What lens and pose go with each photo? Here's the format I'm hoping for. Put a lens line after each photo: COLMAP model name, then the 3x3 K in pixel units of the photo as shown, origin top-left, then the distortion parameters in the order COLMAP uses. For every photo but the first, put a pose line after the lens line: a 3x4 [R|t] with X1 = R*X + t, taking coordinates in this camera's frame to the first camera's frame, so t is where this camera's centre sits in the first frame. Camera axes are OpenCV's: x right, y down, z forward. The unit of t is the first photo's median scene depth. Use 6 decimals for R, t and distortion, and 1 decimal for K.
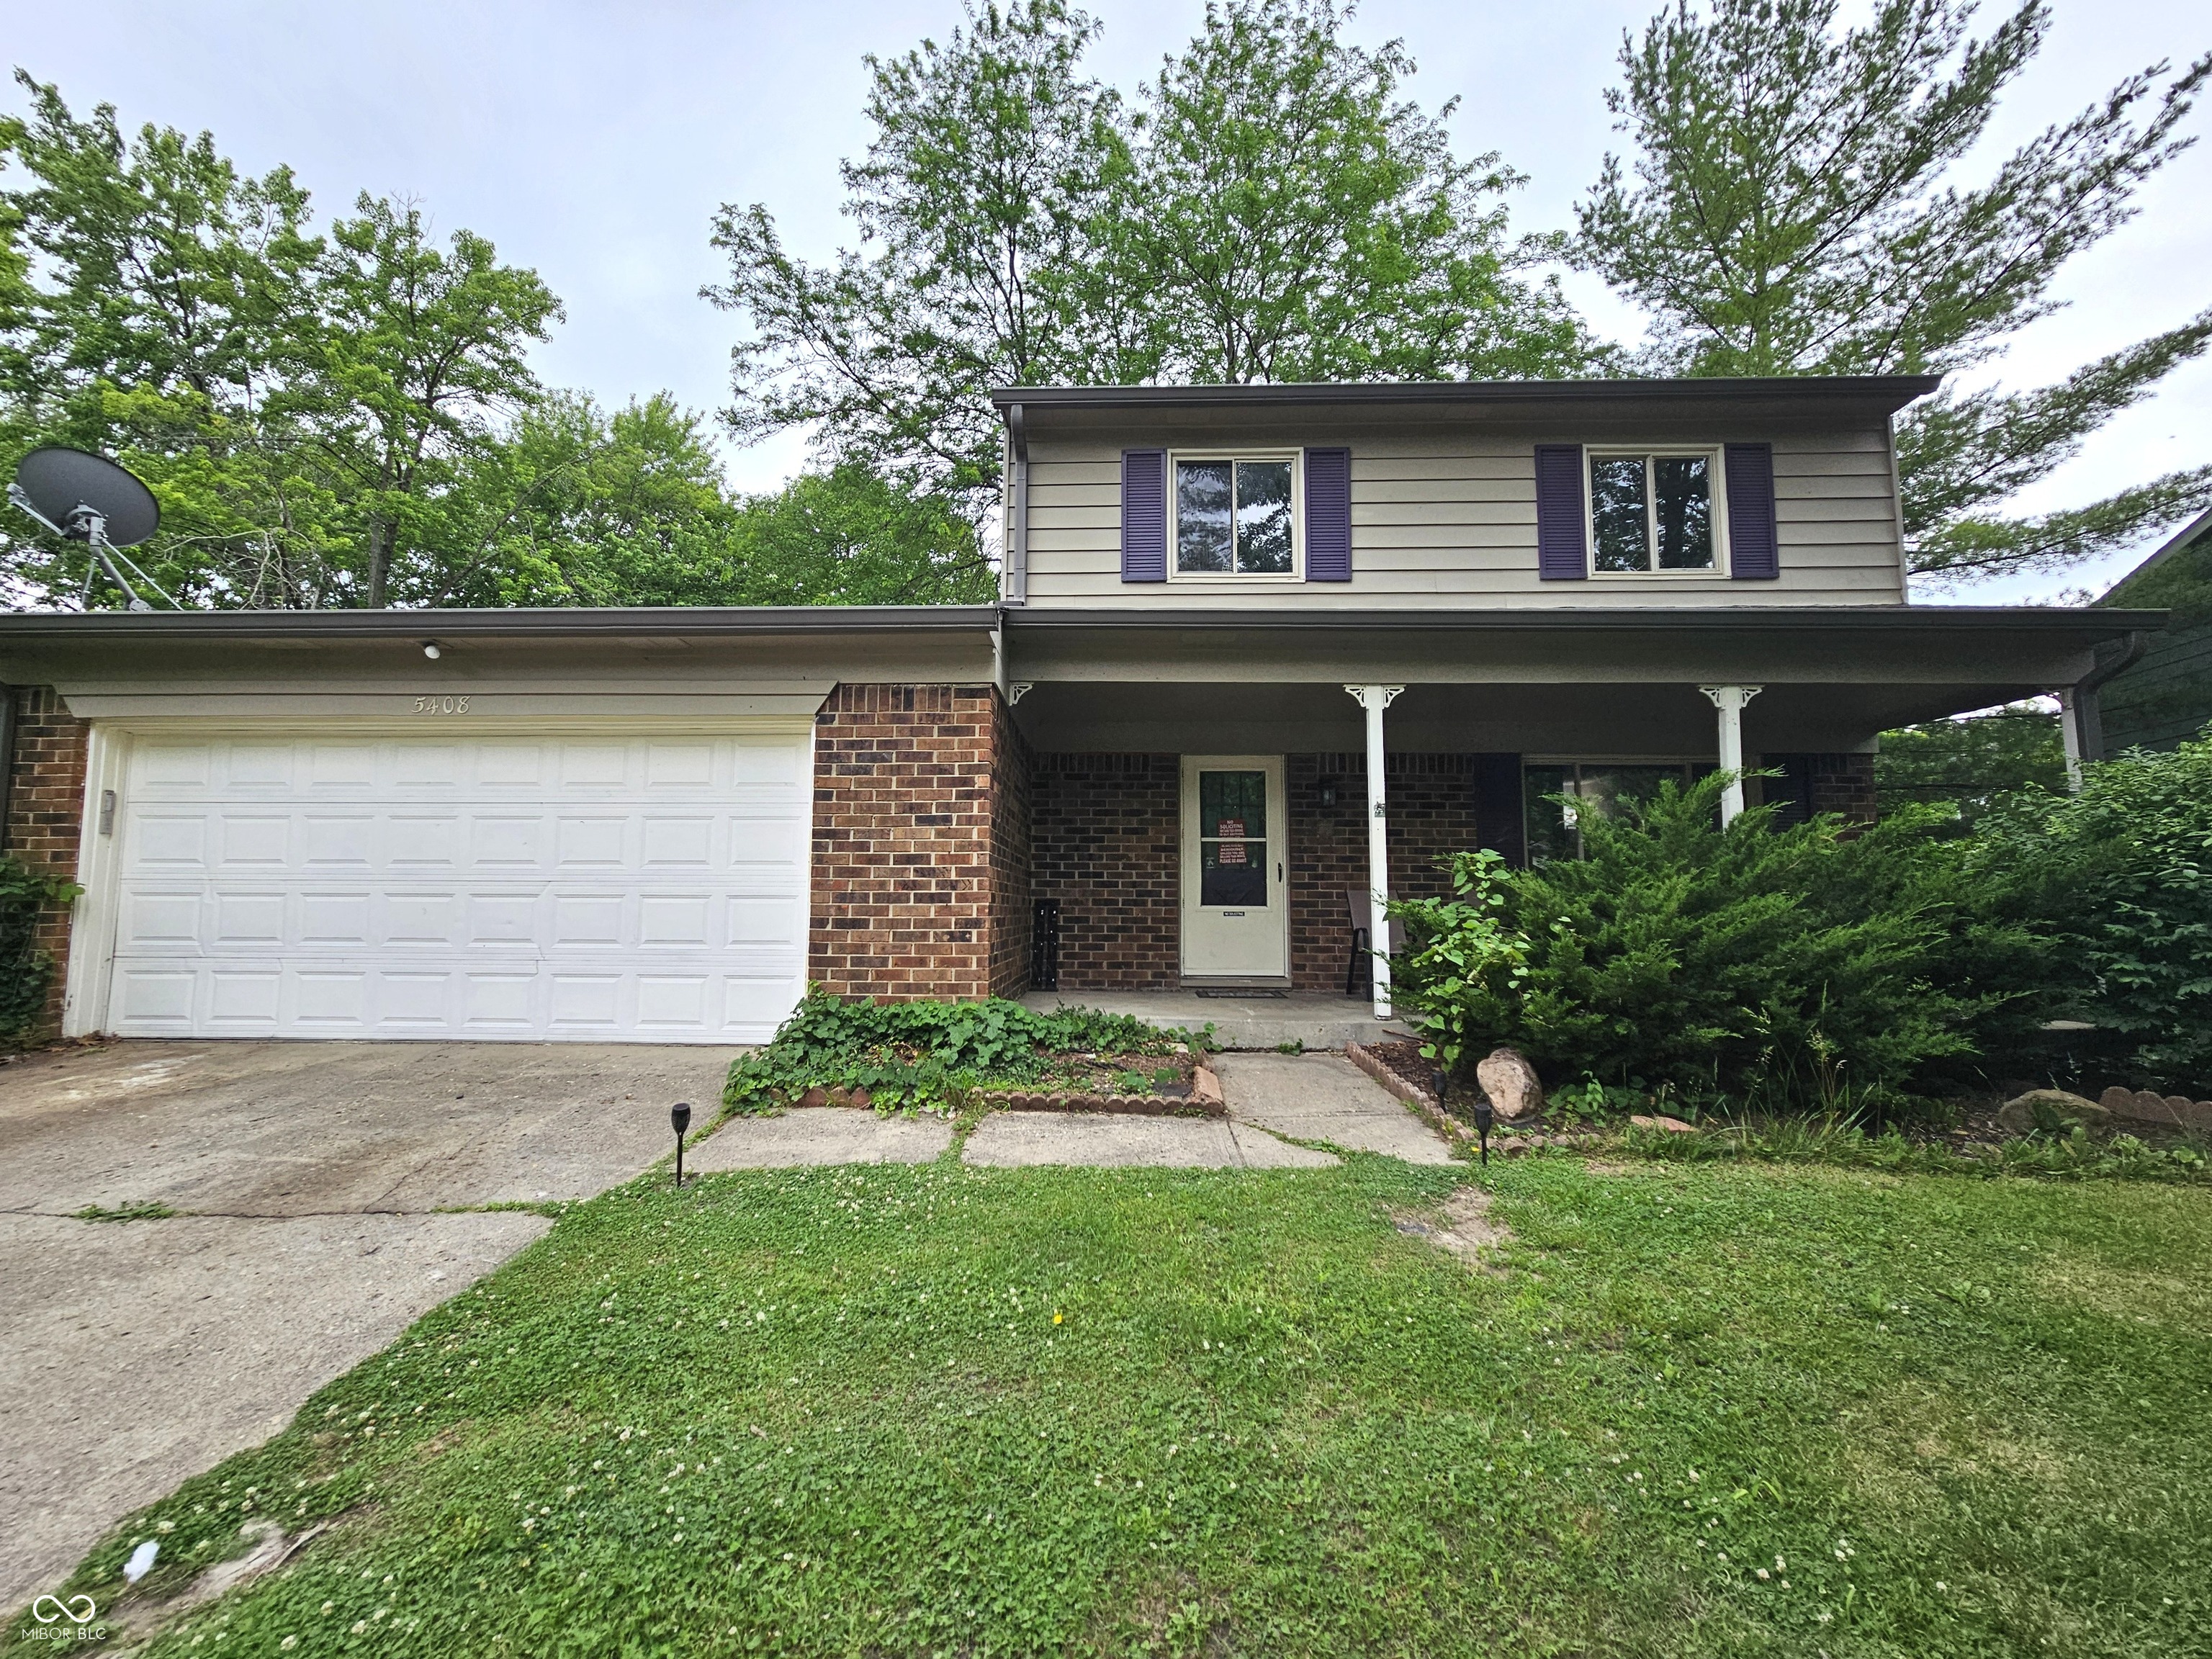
lens RADIAL K [[906.9, 0, 1106.7], [0, 906.9, 836.1], [0, 0, 1]] dist [-0.000692, 0.000180]
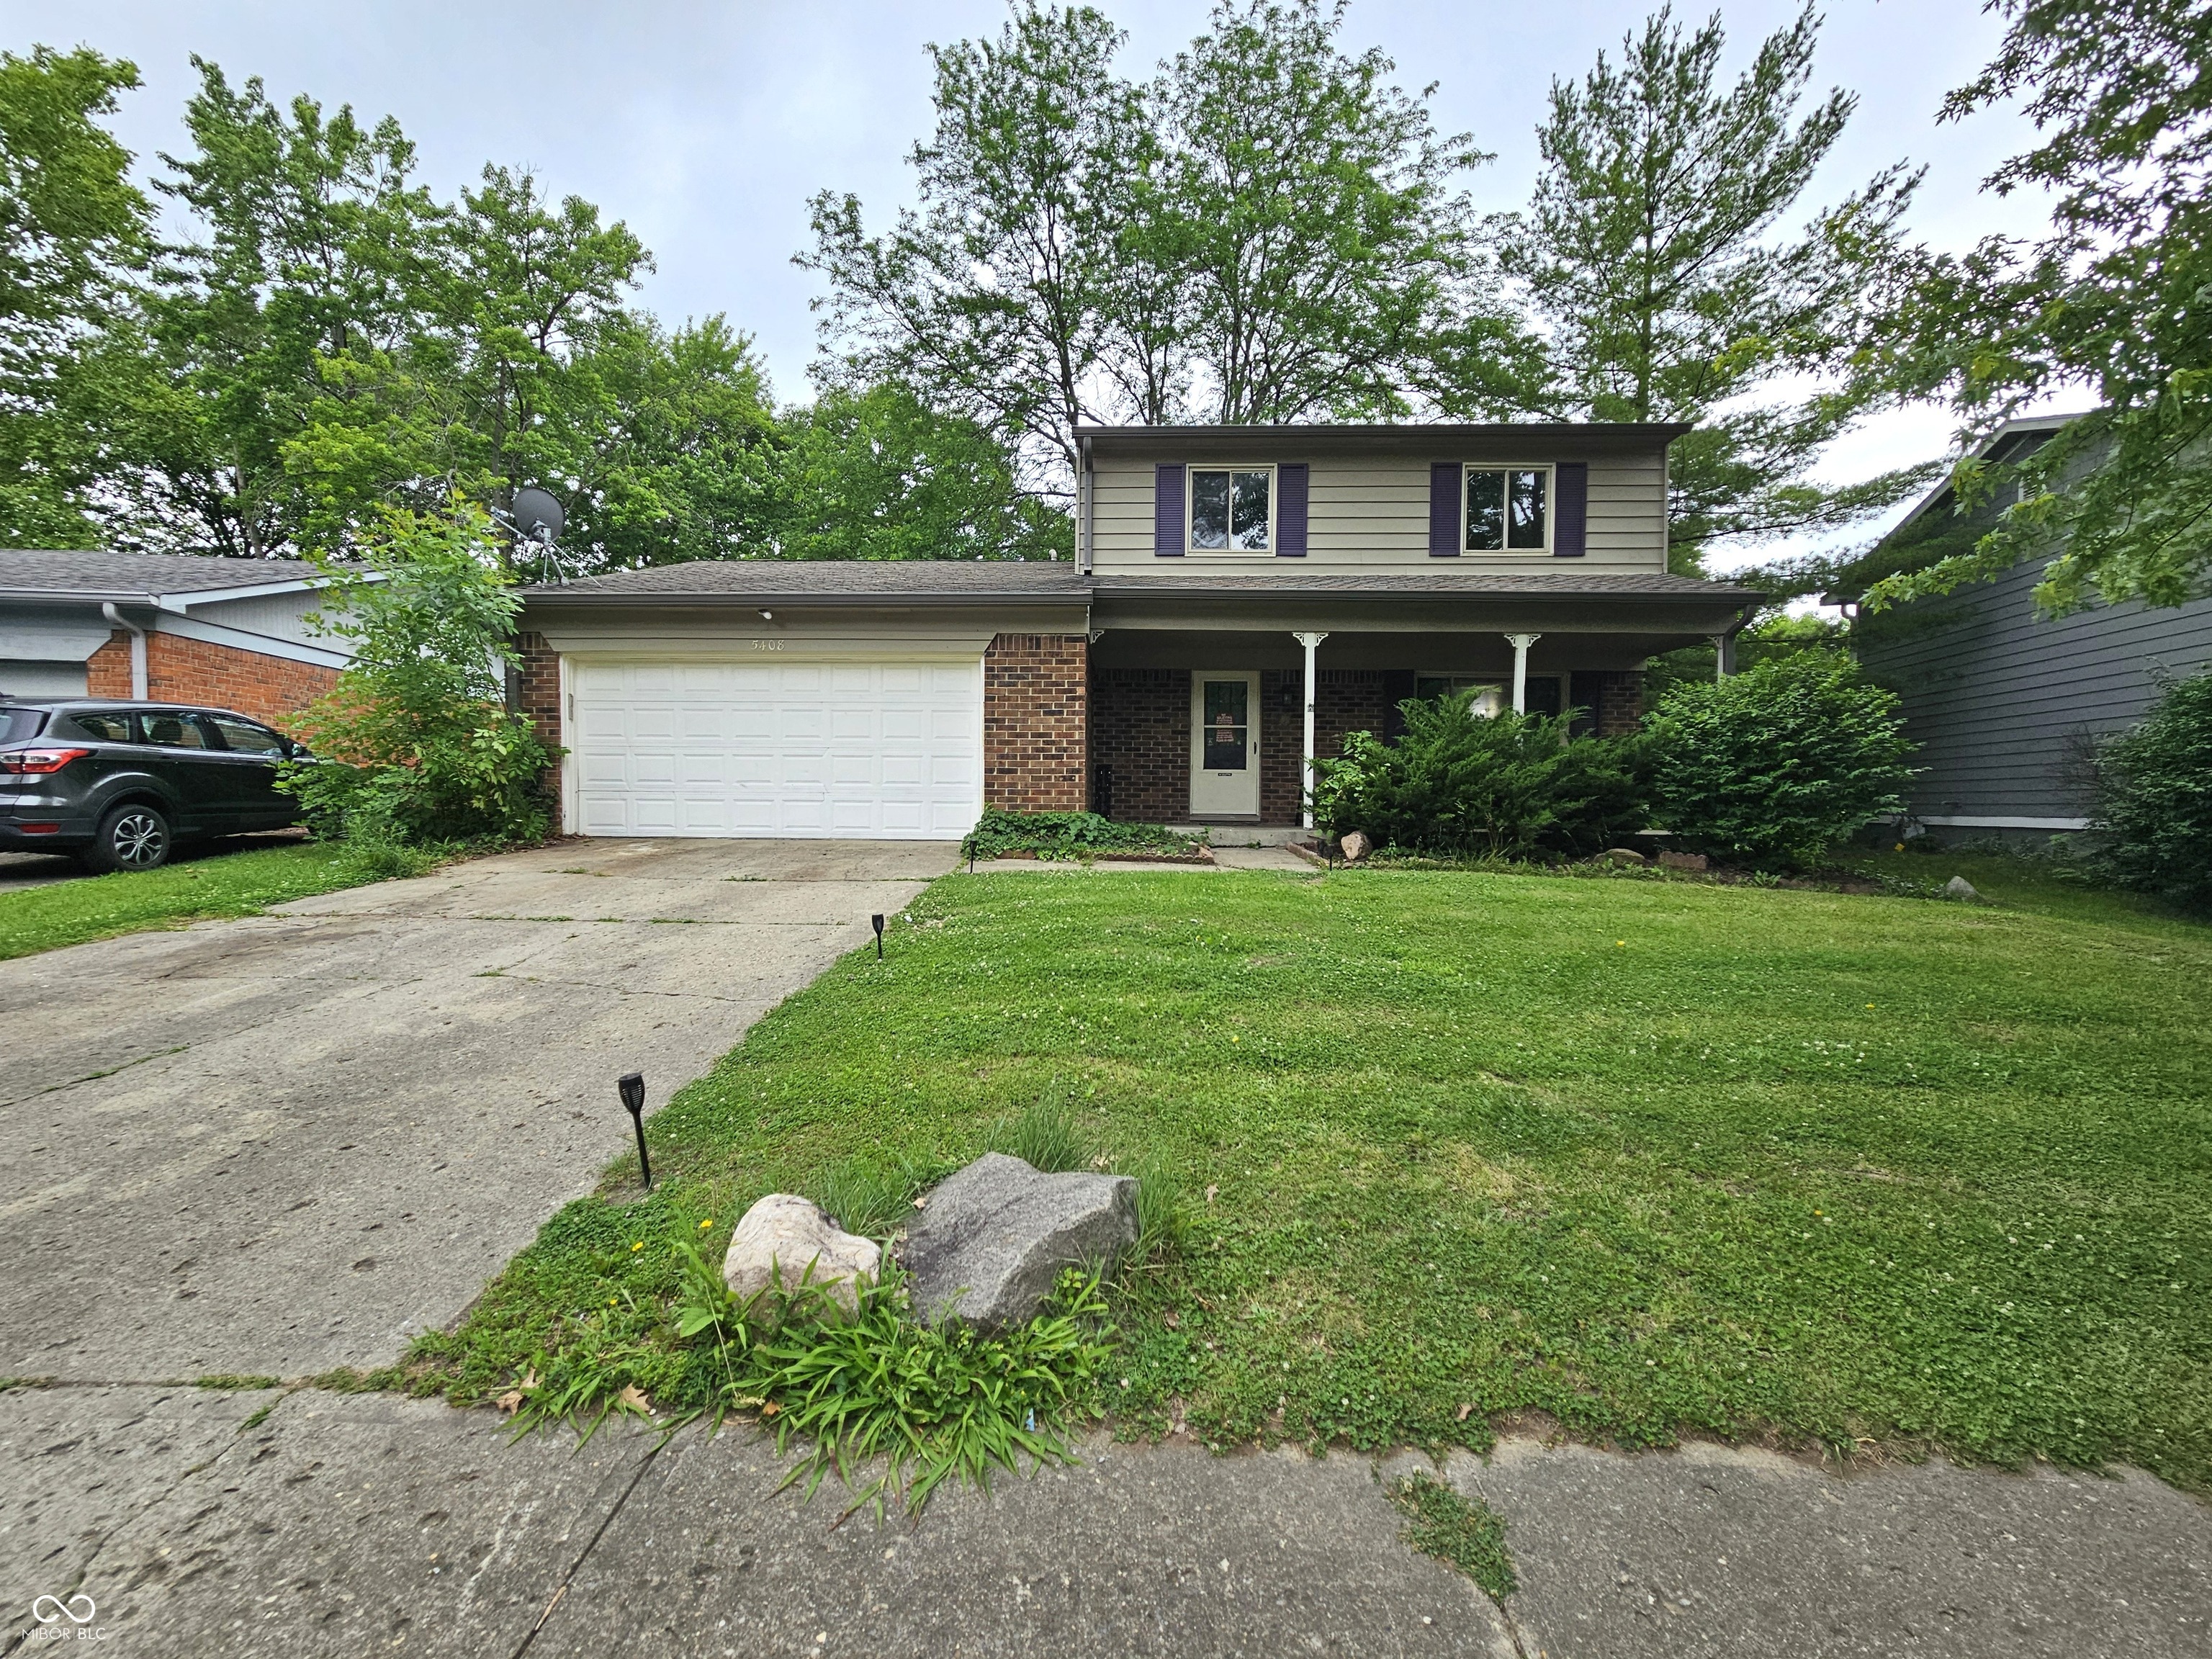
lens RADIAL K [[906.9, 0, 1106.7], [0, 906.9, 836.1], [0, 0, 1]] dist [-0.000692, 0.000180]
pose [[0.999989, 0.004107, -0.002055, -0.060120], [-0.003839, 0.993169, 0.116622, 0.010416], [0.002520, -0.116612, 0.993174, -0.572651]]
